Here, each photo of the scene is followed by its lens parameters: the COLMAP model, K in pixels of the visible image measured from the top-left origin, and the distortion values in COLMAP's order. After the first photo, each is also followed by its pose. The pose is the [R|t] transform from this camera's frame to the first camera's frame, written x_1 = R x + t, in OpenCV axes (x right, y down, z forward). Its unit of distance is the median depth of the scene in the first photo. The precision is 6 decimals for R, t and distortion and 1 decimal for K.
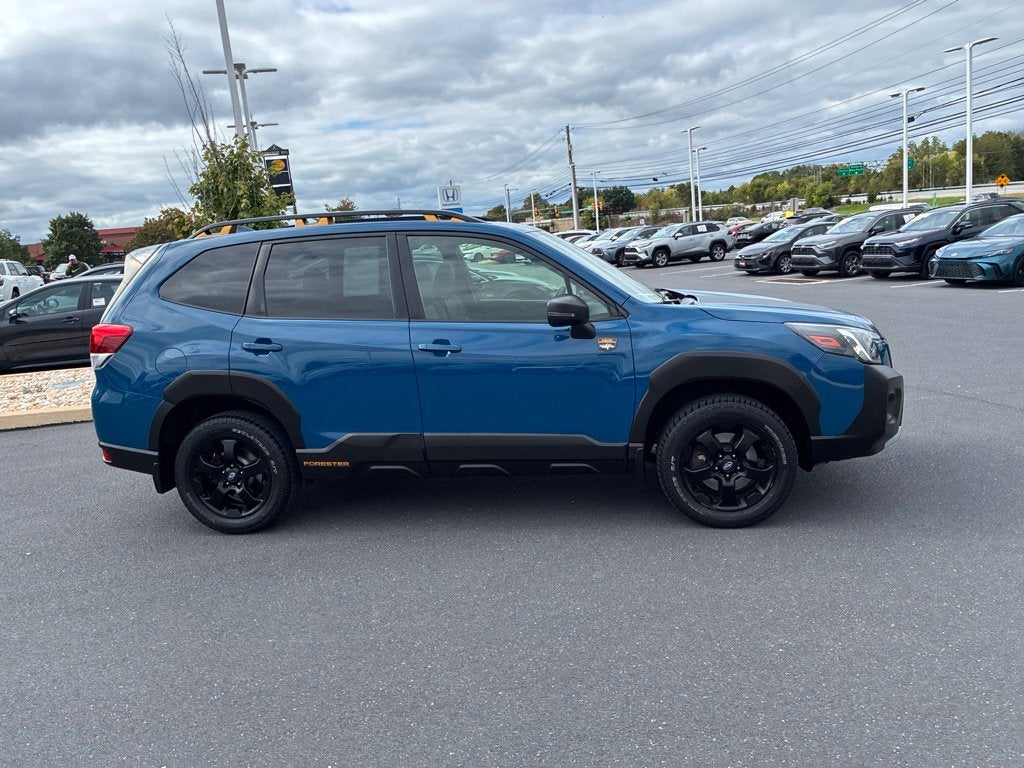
lens RADIAL K [[774.7, 0, 517.5], [0, 774.7, 370.5], [0, 0, 1]] dist [0.030490, -0.034109]
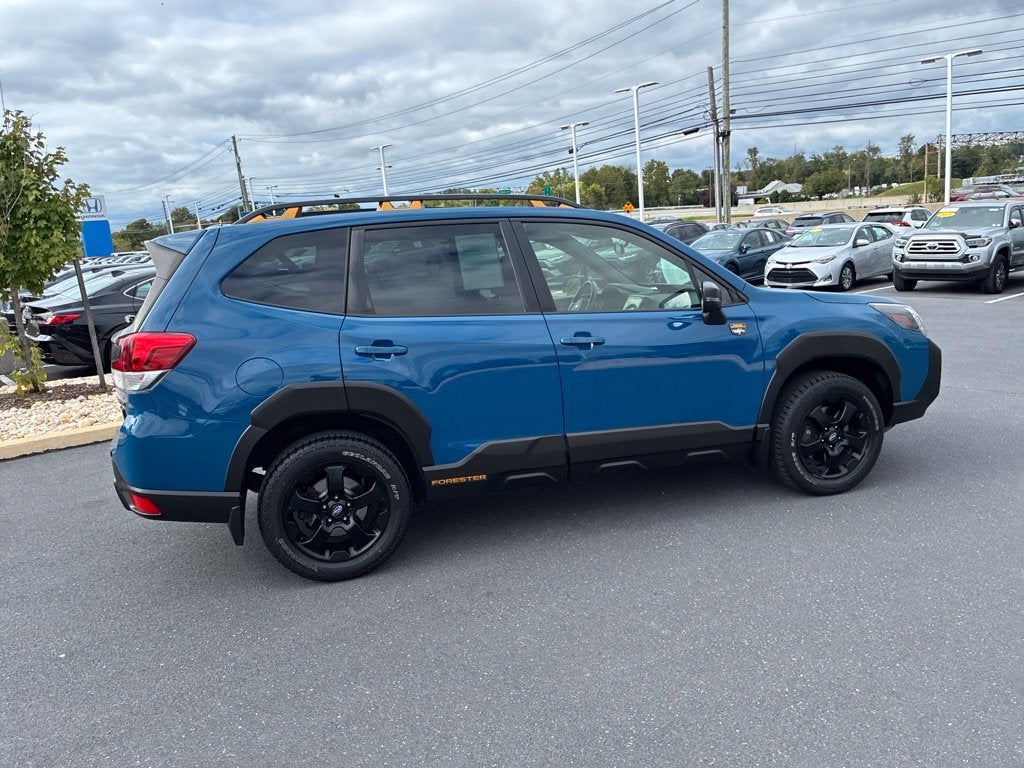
lens RADIAL K [[774.7, 0, 517.5], [0, 774.7, 370.5], [0, 0, 1]] dist [0.030490, -0.034109]
pose [[0.909854, -0.059368, 0.410660, -0.516924], [0.068868, 0.997591, -0.008364, 0.008145], [-0.409174, 0.035891, 0.911750, 0.166484]]
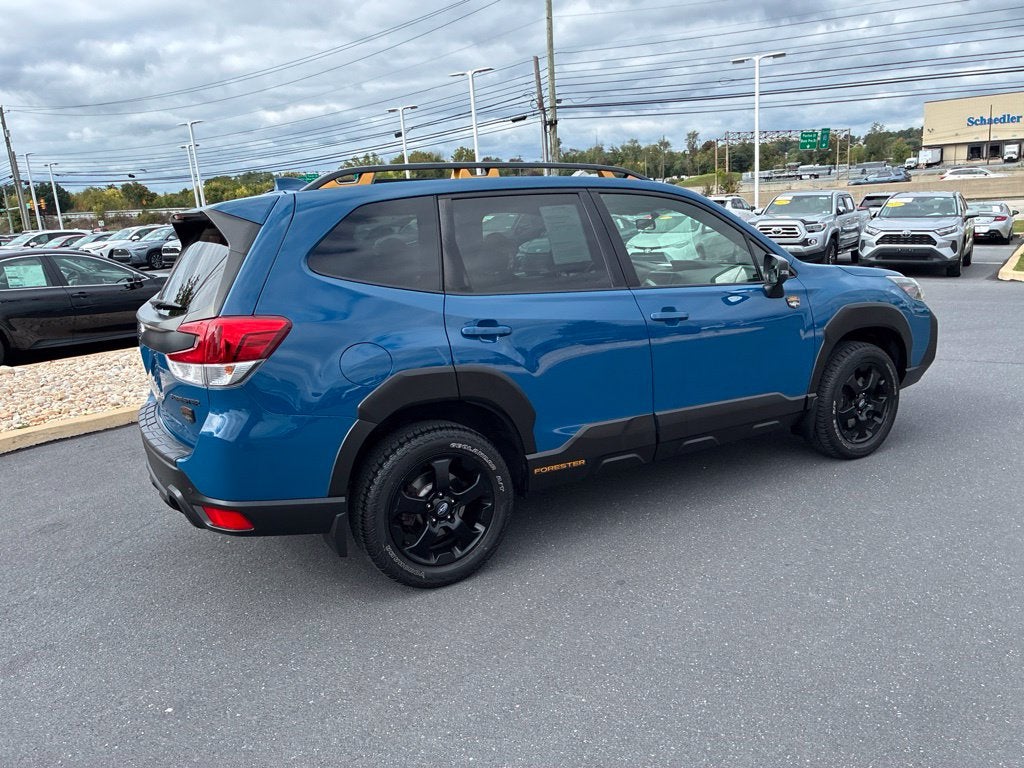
lens RADIAL K [[777.3, 0, 520.0], [0, 777.3, 370.6], [0, 0, 1]] dist [0.048701, -0.079035]
pose [[0.783416, -0.099593, 0.613467, -0.746149], [0.104841, 0.994109, 0.027502, -0.008281], [-0.612592, 0.042771, 0.789242, 0.357600]]
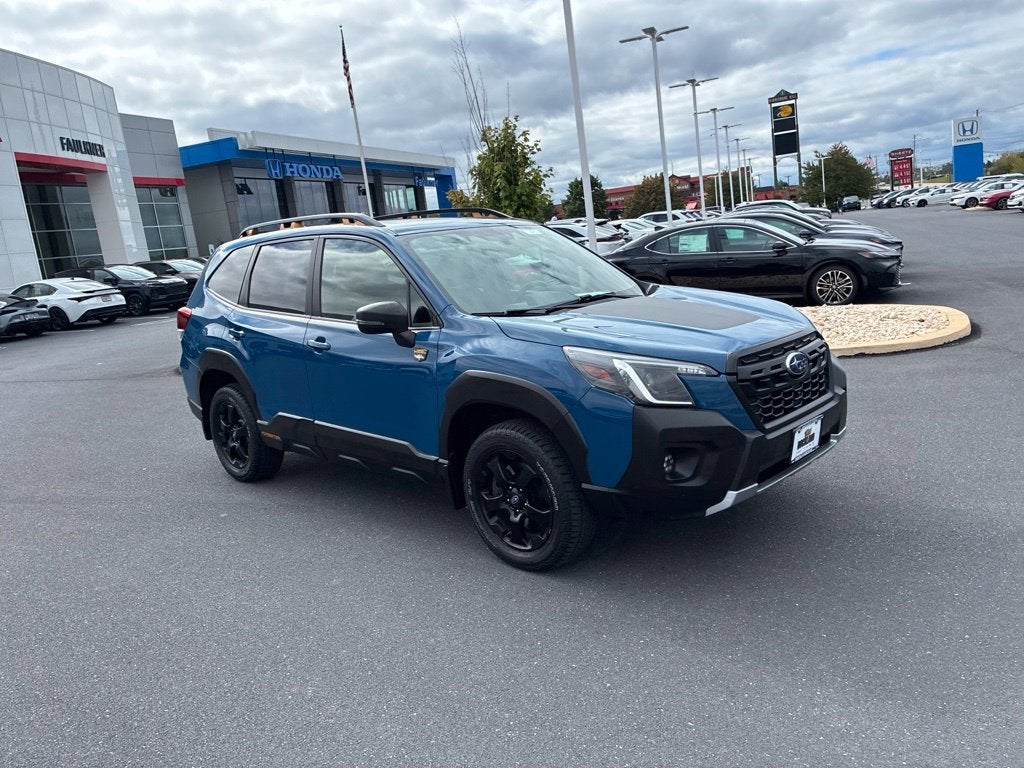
lens RADIAL K [[777.3, 0, 520.0], [0, 777.3, 370.6], [0, 0, 1]] dist [0.048701, -0.079035]
pose [[0.813911, 0.089757, -0.574014, 0.703224], [-0.054019, 0.995406, 0.079053, -0.088028], [0.578473, -0.033335, 0.815020, 0.247483]]
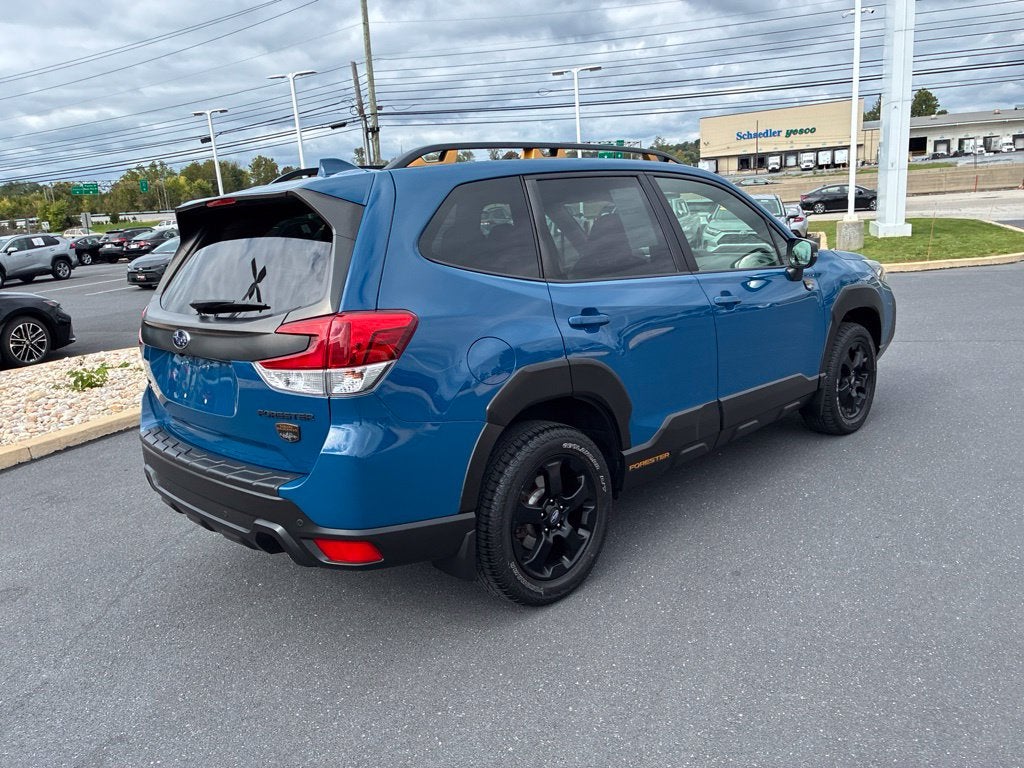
lens RADIAL K [[774.7, 0, 517.5], [0, 774.7, 370.5], [0, 0, 1]] dist [0.030490, -0.034109]
pose [[0.614252, -0.133862, 0.777673, -0.890302], [0.155481, 0.986718, 0.047038, -0.026844], [-0.773641, 0.092020, 0.626907, 0.582299]]
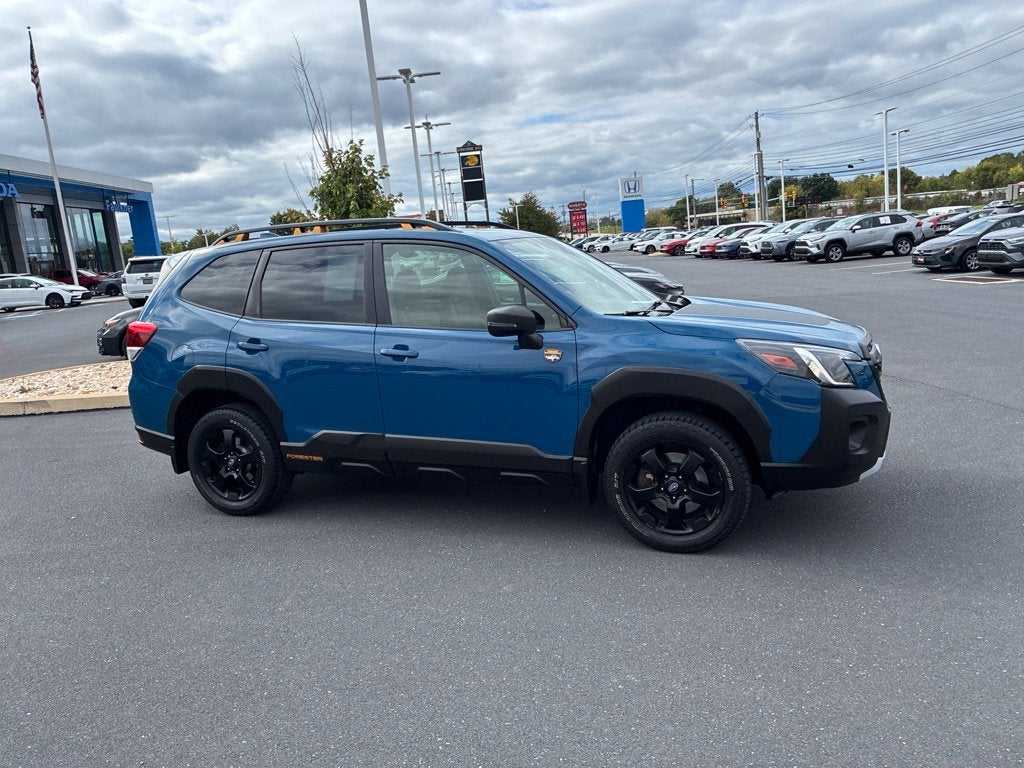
lens RADIAL K [[774.7, 0, 517.5], [0, 774.7, 370.5], [0, 0, 1]] dist [0.030490, -0.034109]
pose [[0.971766, 0.038060, -0.232855, 0.272352], [-0.035700, 0.999260, 0.014343, -0.024287], [0.233228, -0.005625, 0.972406, 0.027808]]
